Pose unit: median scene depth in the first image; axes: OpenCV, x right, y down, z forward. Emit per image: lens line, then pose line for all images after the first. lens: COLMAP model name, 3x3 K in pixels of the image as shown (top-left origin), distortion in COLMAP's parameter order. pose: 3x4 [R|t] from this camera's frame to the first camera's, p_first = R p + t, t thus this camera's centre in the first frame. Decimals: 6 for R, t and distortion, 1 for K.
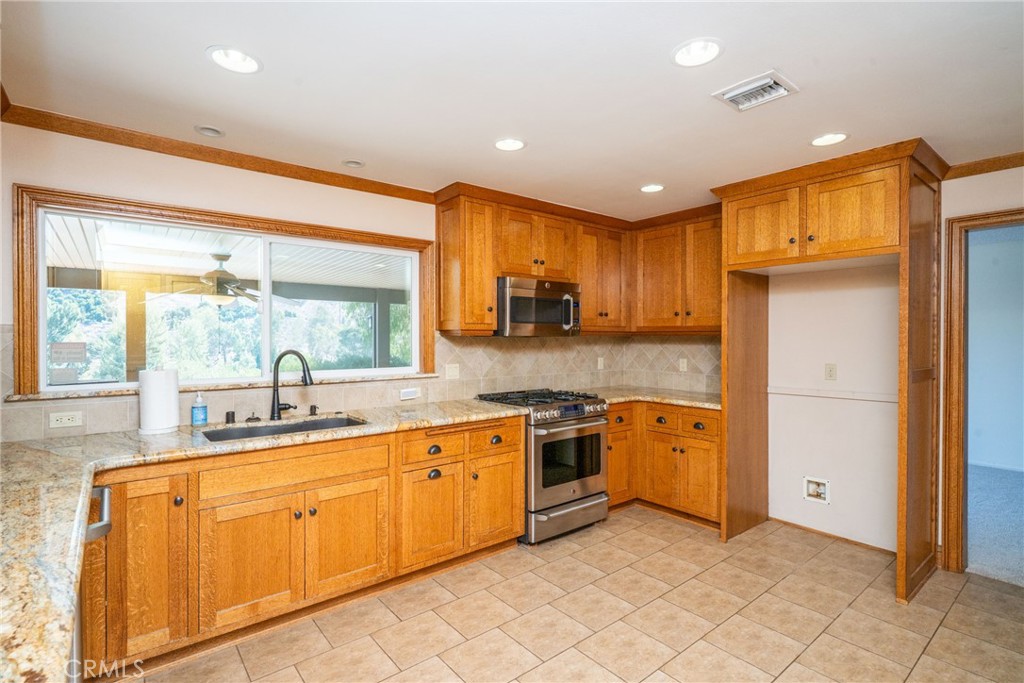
lens RADIAL K [[489.4, 0, 511.1], [0, 489.4, 334.7], [0, 0, 1]] dist [-0.002383, 0.000293]
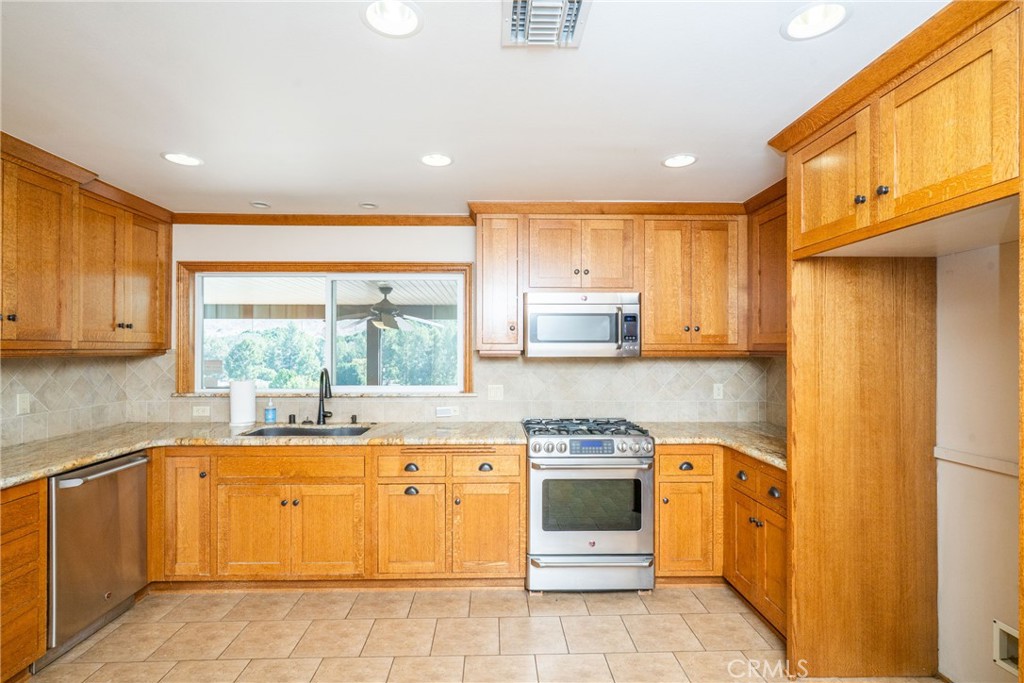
lens RADIAL K [[492.5, 0, 518.0], [0, 492.5, 342.8], [0, 0, 1]] dist [-0.001481, 0.000051]
pose [[0.794052, -0.007581, -0.607803, 0.658617], [0.002220, 0.999952, -0.009573, -0.018042], [0.607846, 0.006252, 0.794031, 0.309812]]
